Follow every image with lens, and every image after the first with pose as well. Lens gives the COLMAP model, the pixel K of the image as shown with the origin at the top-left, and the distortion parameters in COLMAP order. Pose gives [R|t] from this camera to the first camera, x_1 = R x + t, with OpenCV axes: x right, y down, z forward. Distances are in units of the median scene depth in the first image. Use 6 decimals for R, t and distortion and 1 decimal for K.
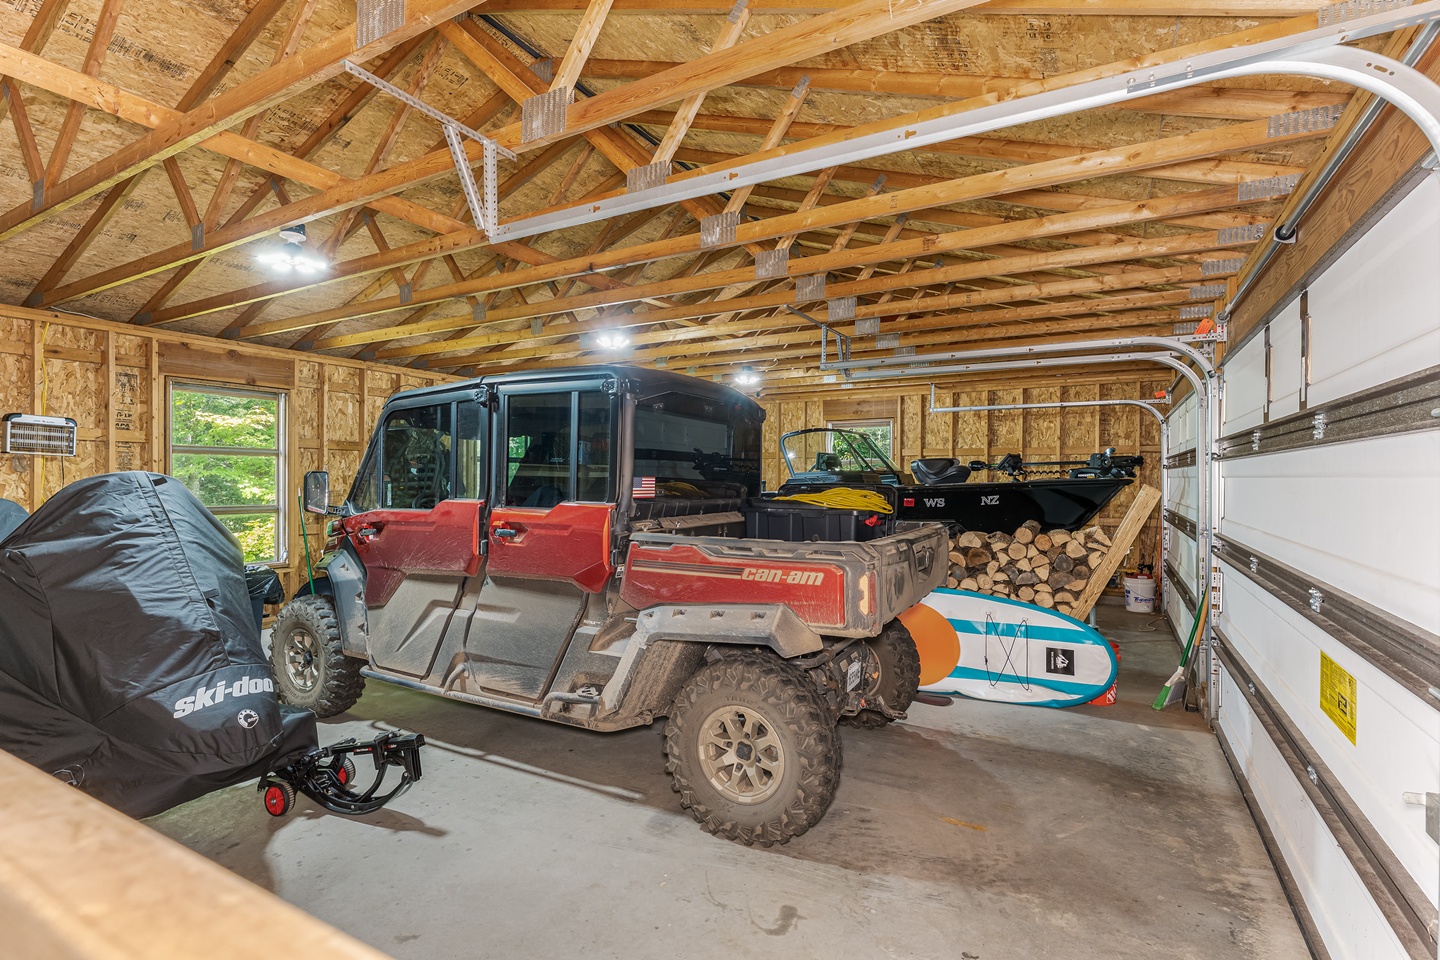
lens RADIAL K [[681.4, 0, 721.4], [0, 681.4, 480.8], [0, 0, 1]] dist [-0.001414, -0.000155]
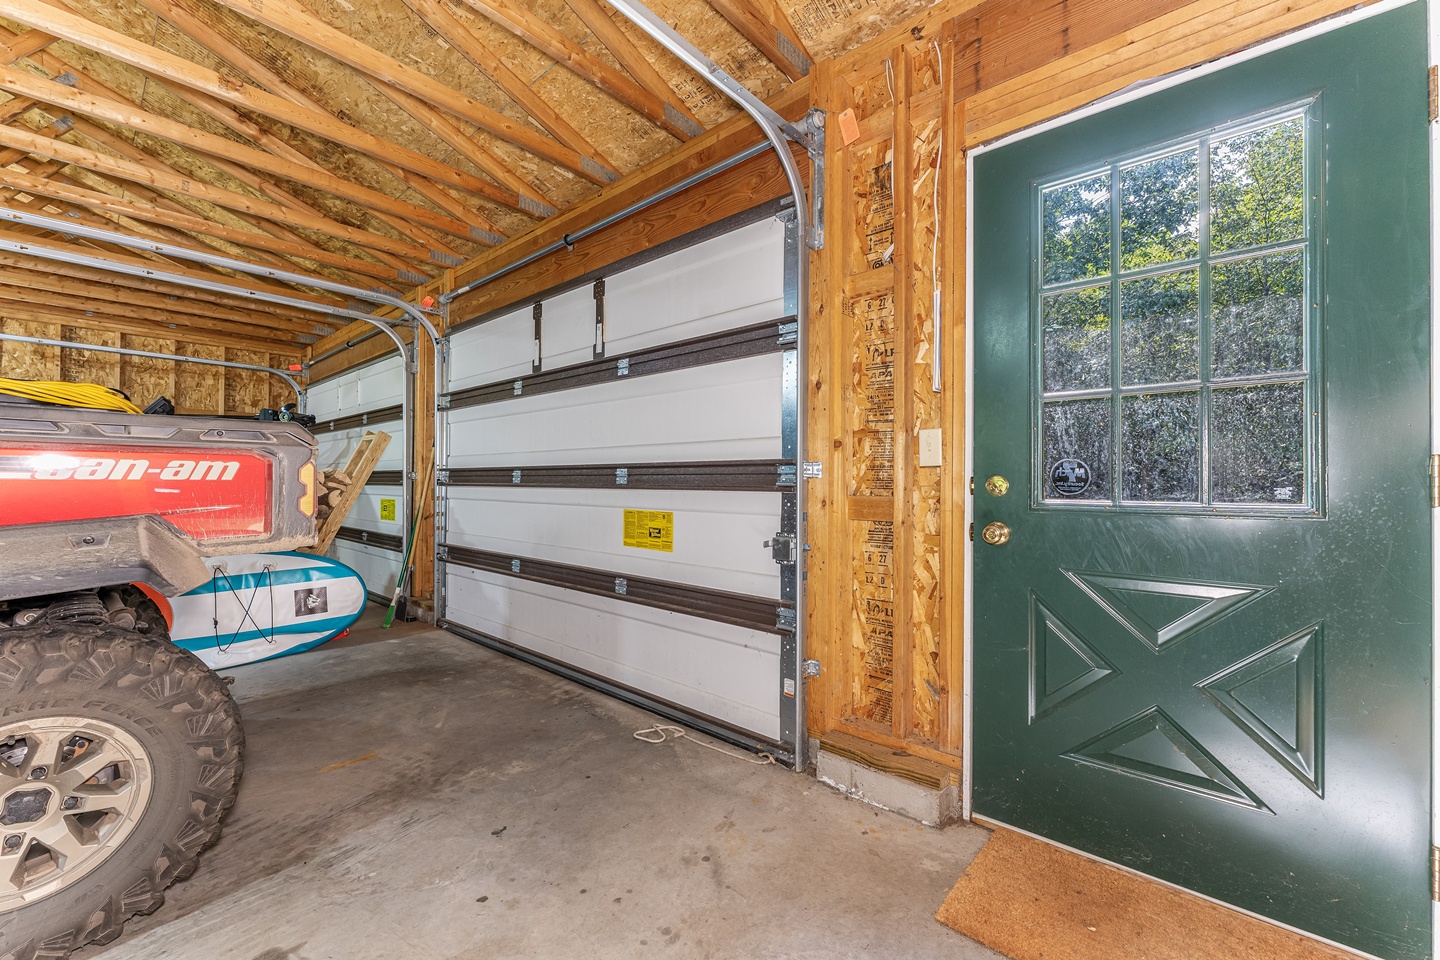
lens RADIAL K [[586.9, 0, 720.7], [0, 586.9, 478.9], [0, 0, 1]] dist [-0.002771, -0.000566]
pose [[0.208779, 0.011760, 0.977892, -0.281327], [-0.002500, 0.999931, -0.011491, 0.138046], [-0.977960, -0.000045, 0.208794, 0.355564]]
